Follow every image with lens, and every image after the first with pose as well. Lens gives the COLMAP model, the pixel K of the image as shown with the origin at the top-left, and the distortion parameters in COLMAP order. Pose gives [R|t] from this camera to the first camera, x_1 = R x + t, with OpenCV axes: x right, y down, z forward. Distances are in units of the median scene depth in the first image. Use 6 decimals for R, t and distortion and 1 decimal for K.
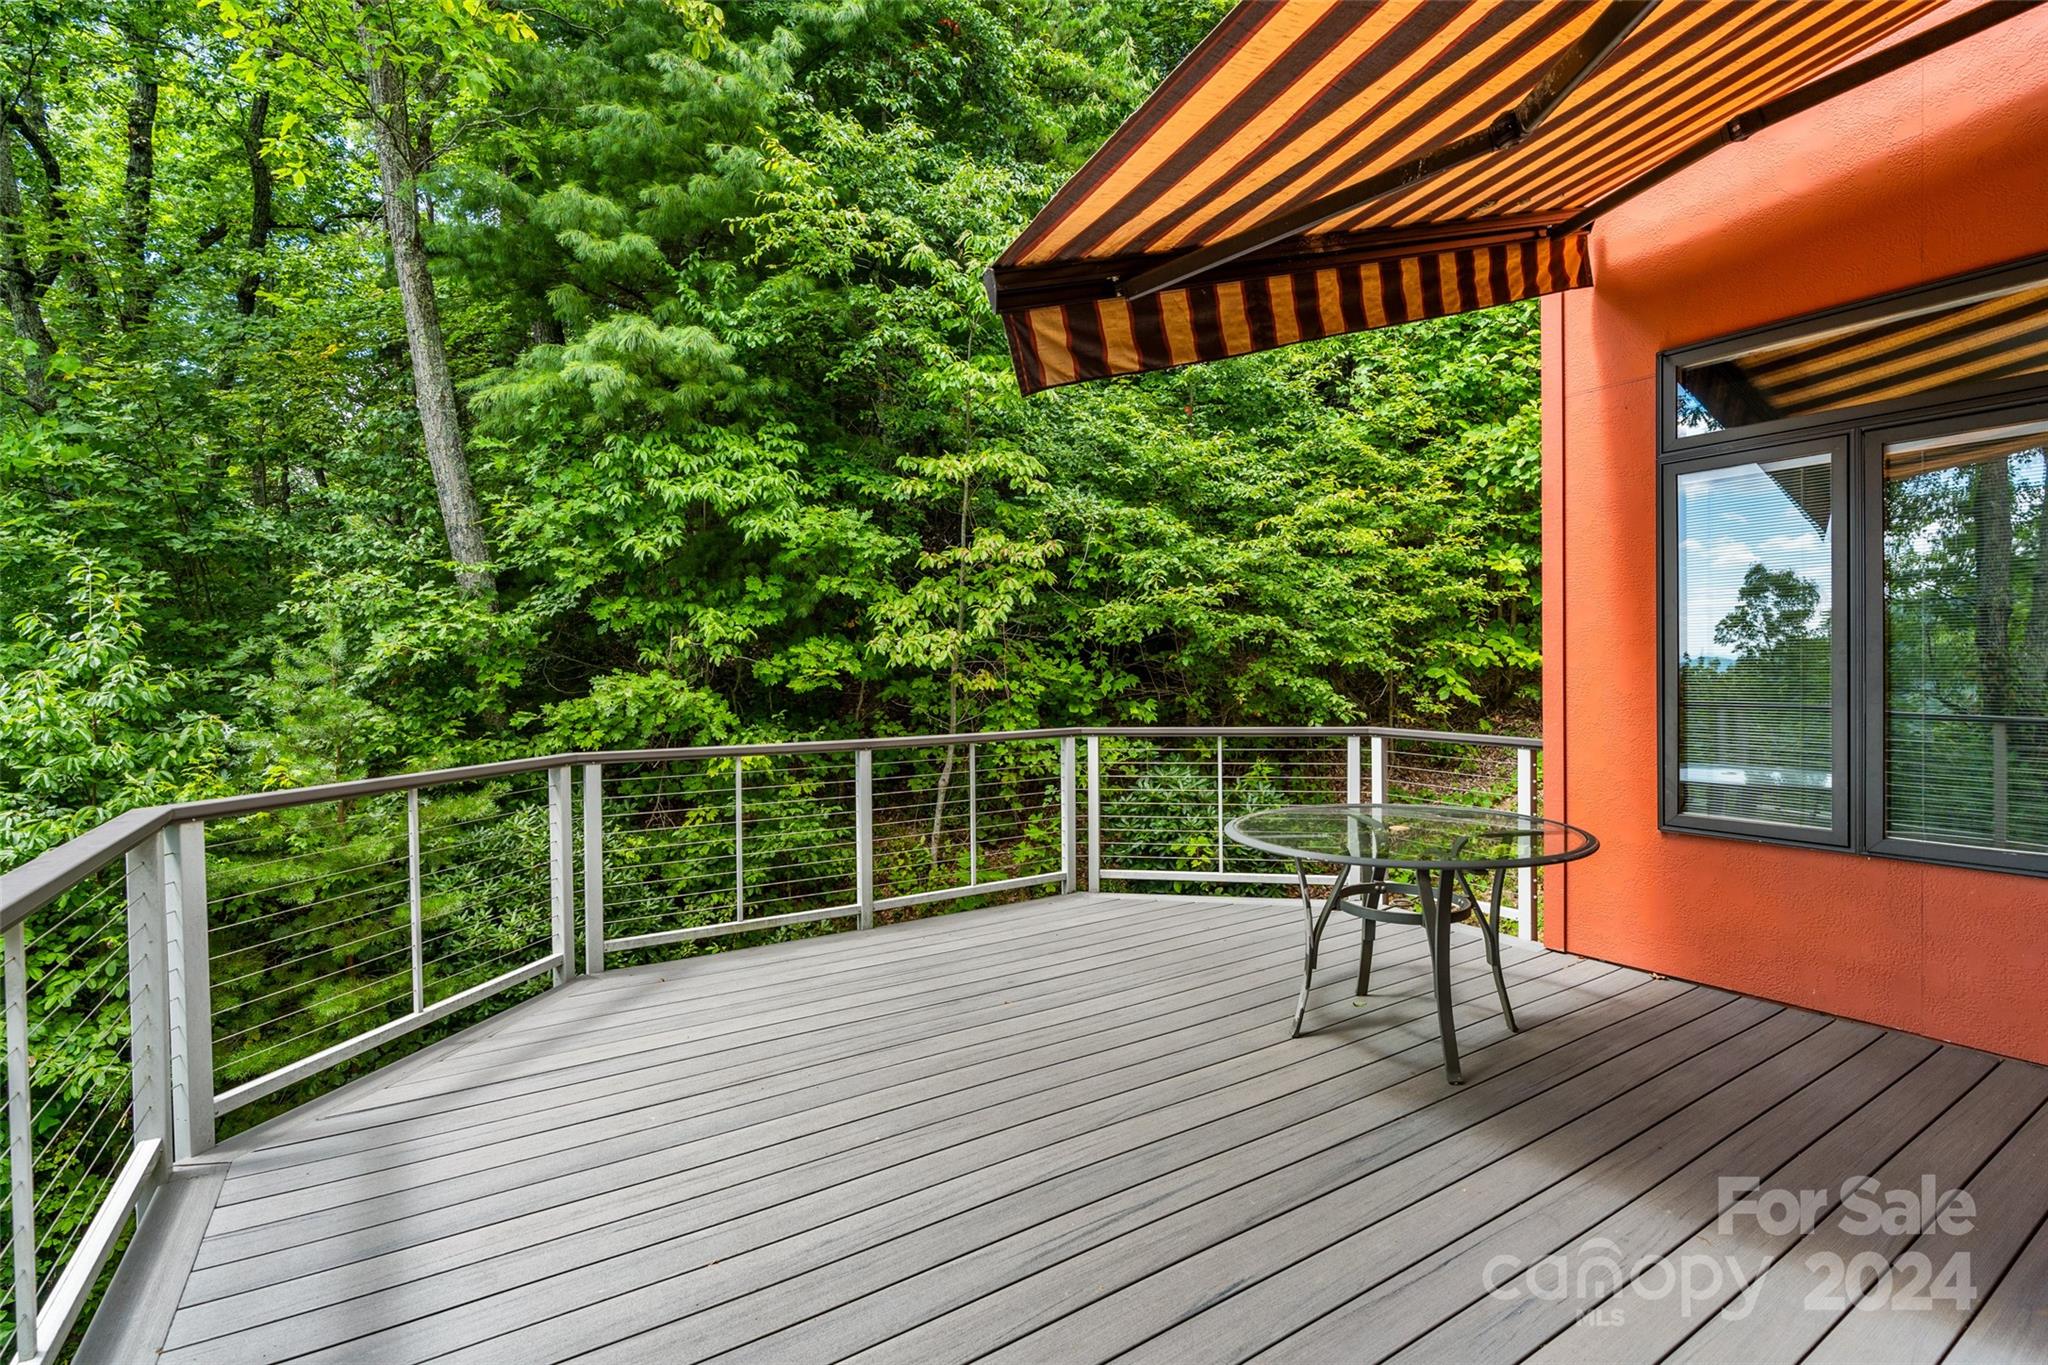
lens RADIAL K [[921.7, 0, 1028.6], [0, 921.7, 666.7], [0, 0, 1]] dist [-0.007358, 0.000769]
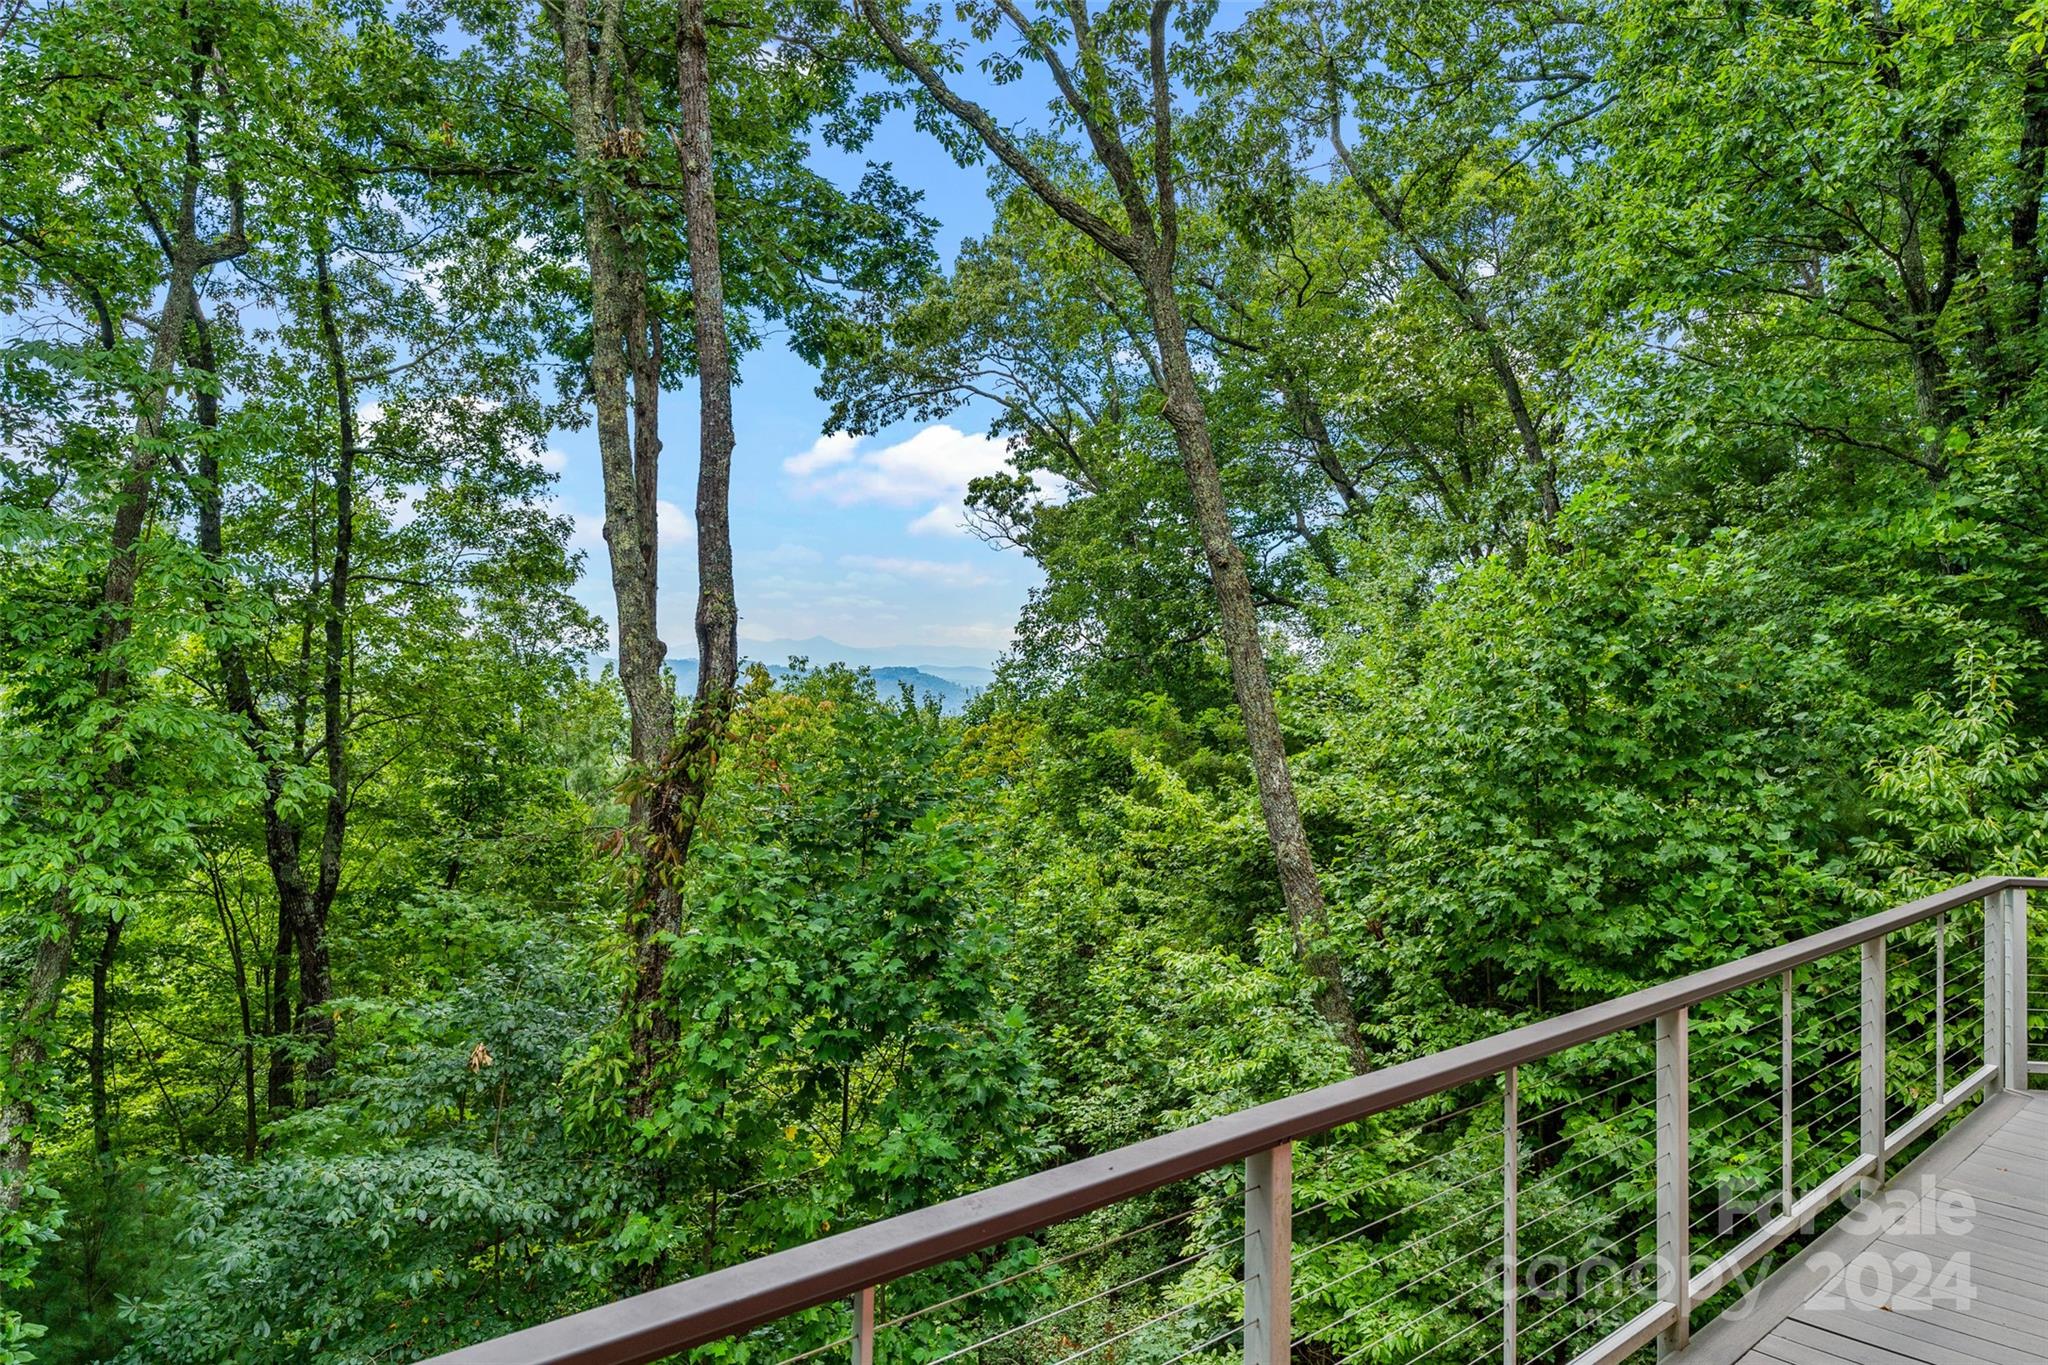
lens RADIAL K [[1437.8, 0, 1029.5], [0, 1437.8, 664.0], [0, 0, 1]] dist [0.003741, 0.000692]
pose [[0.194223, 0.005319, -0.980943, 0.400943], [-0.030564, 0.999533, -0.000632, -0.056167], [0.980481, 0.030104, 0.194295, -0.396041]]
